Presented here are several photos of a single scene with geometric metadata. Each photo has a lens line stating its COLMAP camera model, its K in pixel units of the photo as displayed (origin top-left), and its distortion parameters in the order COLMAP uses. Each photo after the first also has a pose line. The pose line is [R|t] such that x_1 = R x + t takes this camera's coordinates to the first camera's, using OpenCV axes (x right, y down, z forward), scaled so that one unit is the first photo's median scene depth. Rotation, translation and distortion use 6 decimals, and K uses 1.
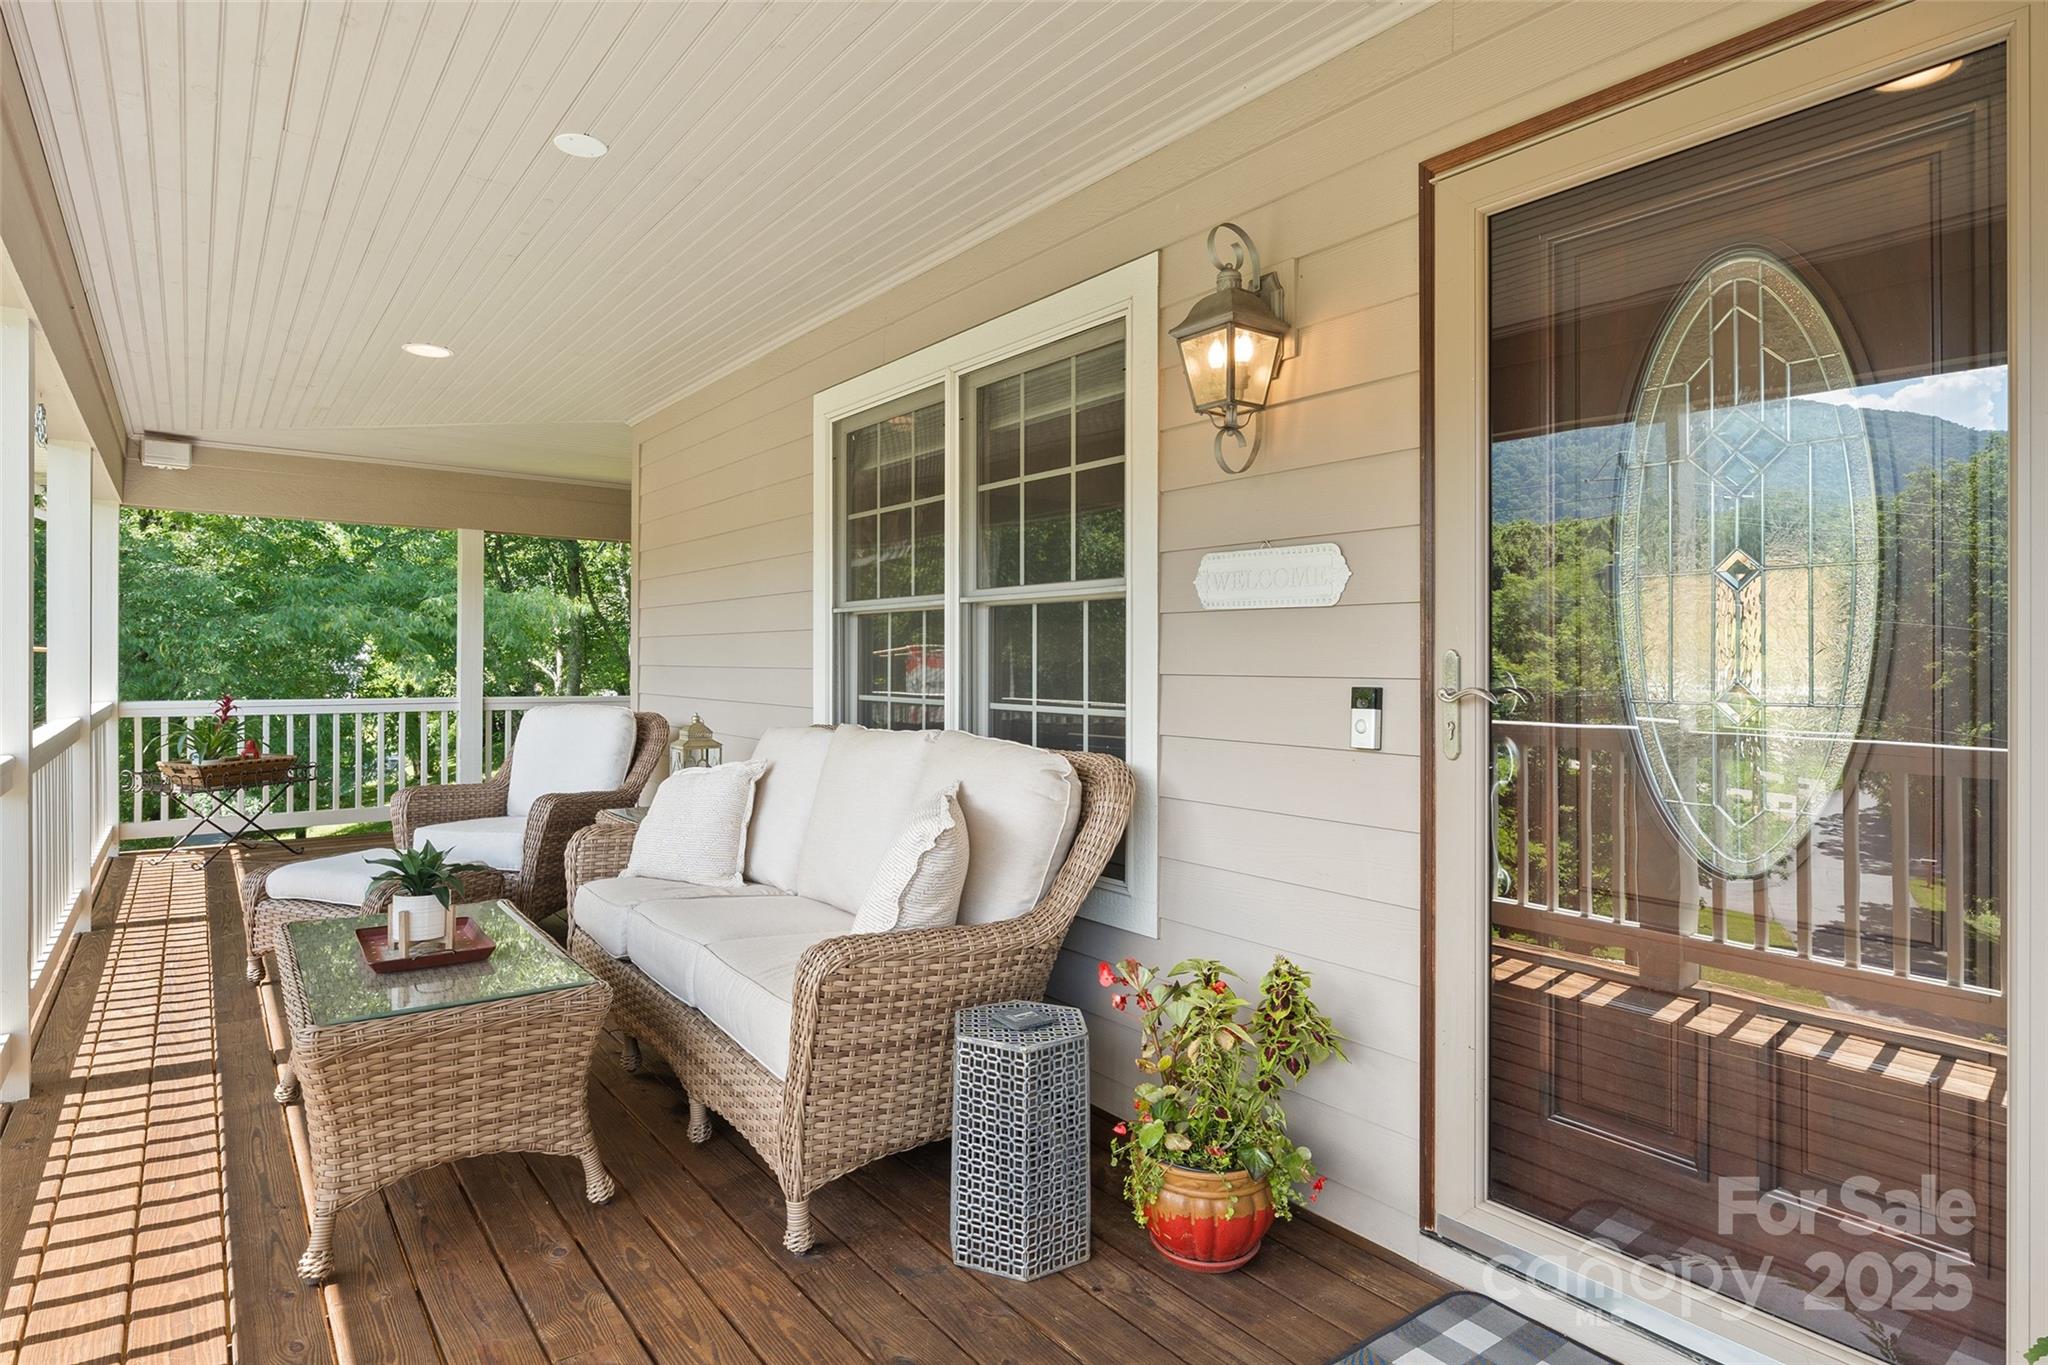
lens RADIAL K [[1081.5, 0, 1032.8], [0, 1081.5, 676.4], [0, 0, 1]] dist [-0.002898, 0.000322]
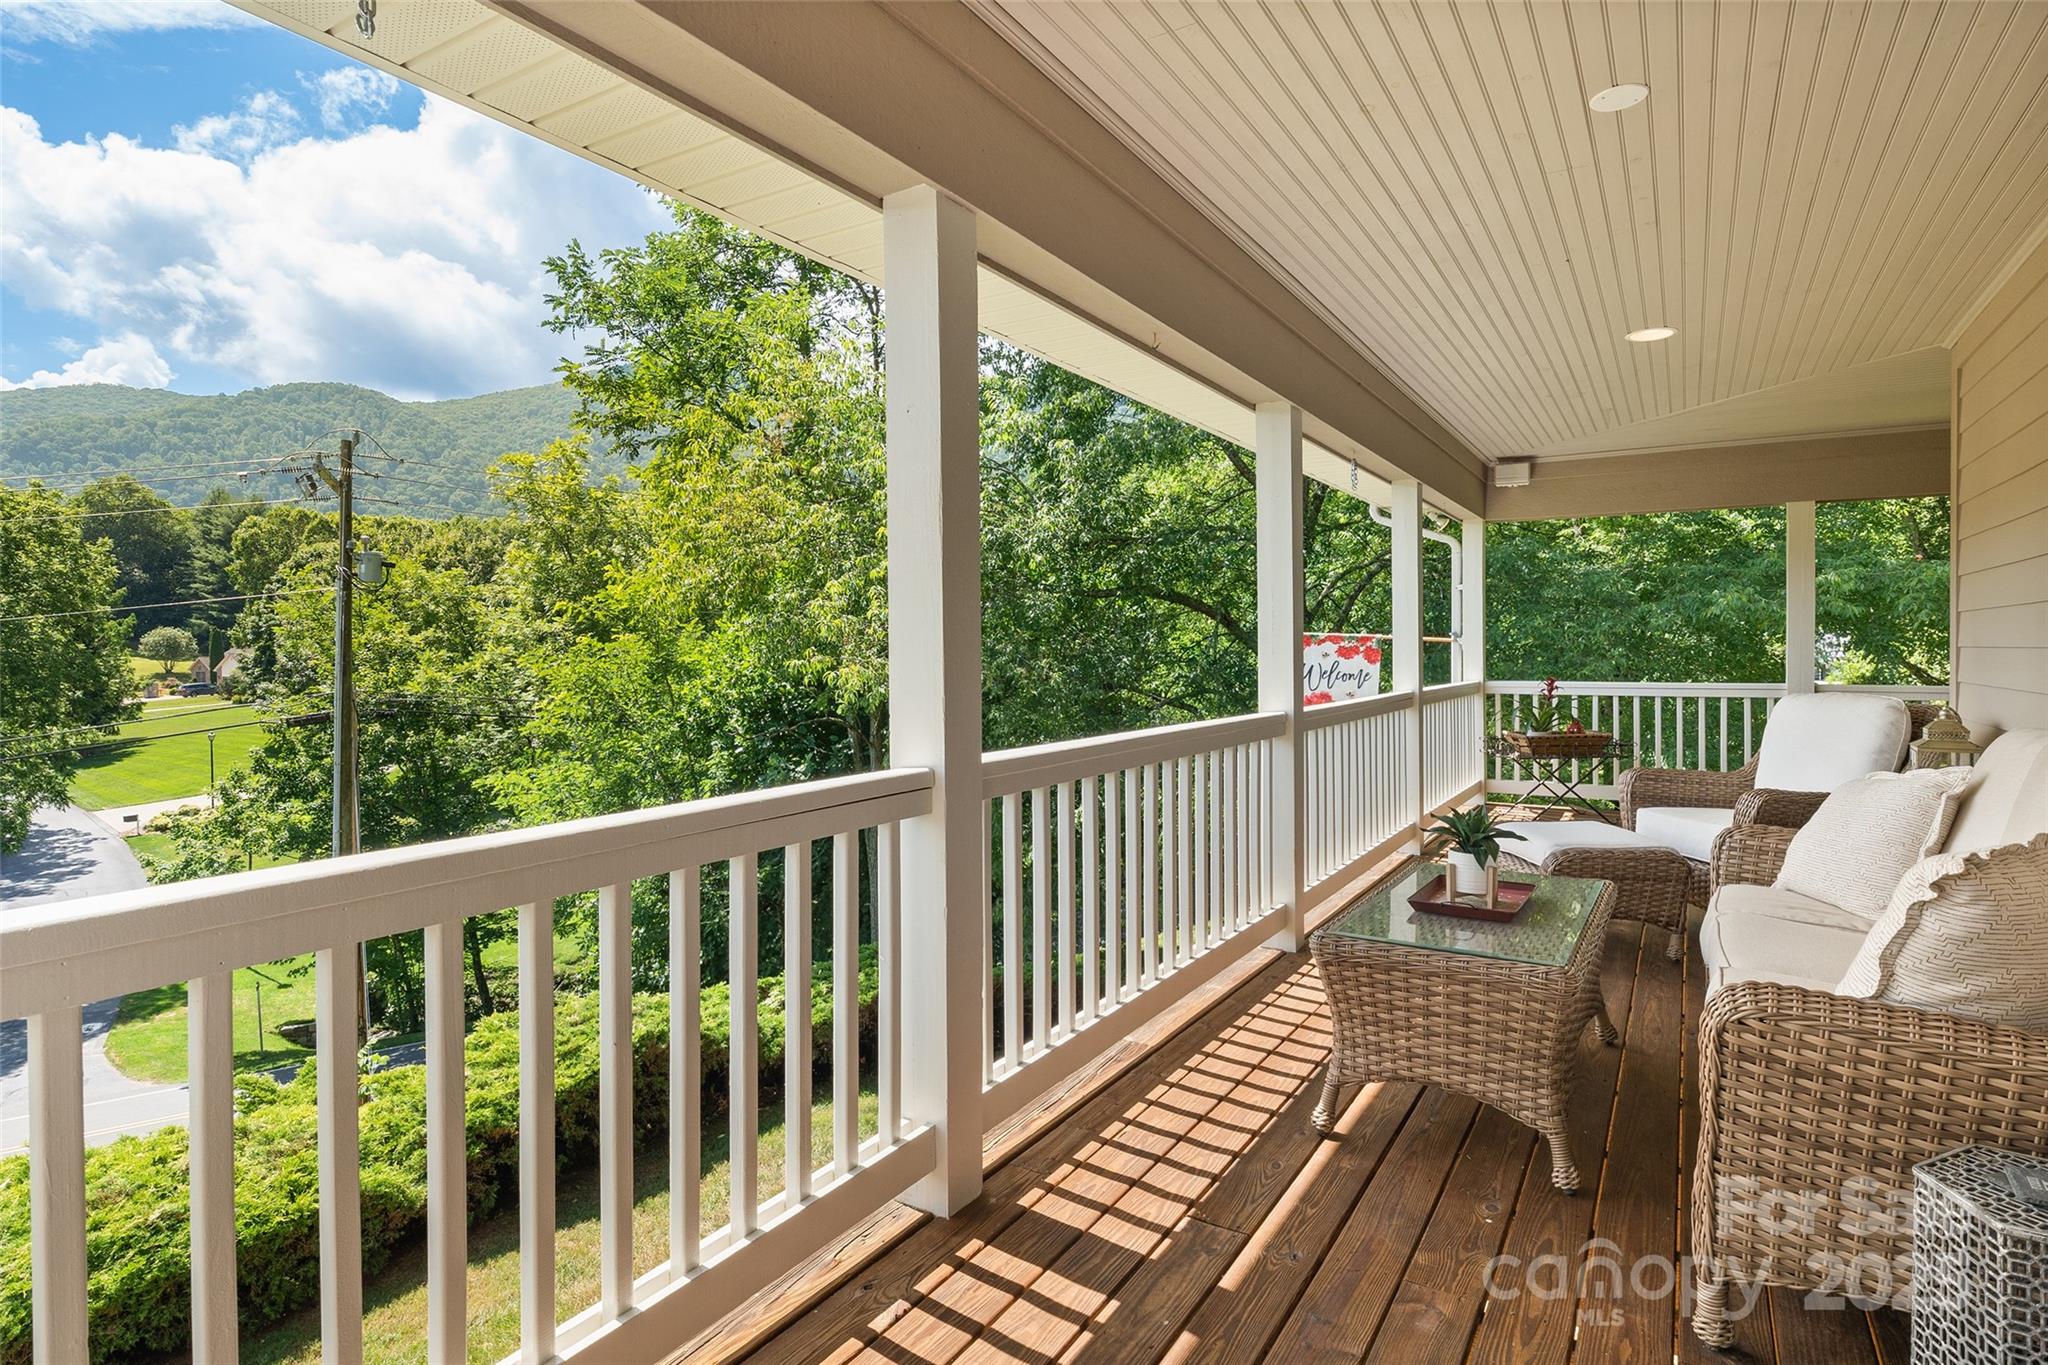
lens RADIAL K [[1081.5, 0, 1036.3], [0, 1081.5, 682.0], [0, 0, 1]] dist [-0.002898, 0.000322]
pose [[0.355173, 0.018052, -0.934626, 0.221778], [-0.001062, 0.999821, 0.018907, 0.003403], [0.934800, -0.005722, 0.355128, 0.131605]]
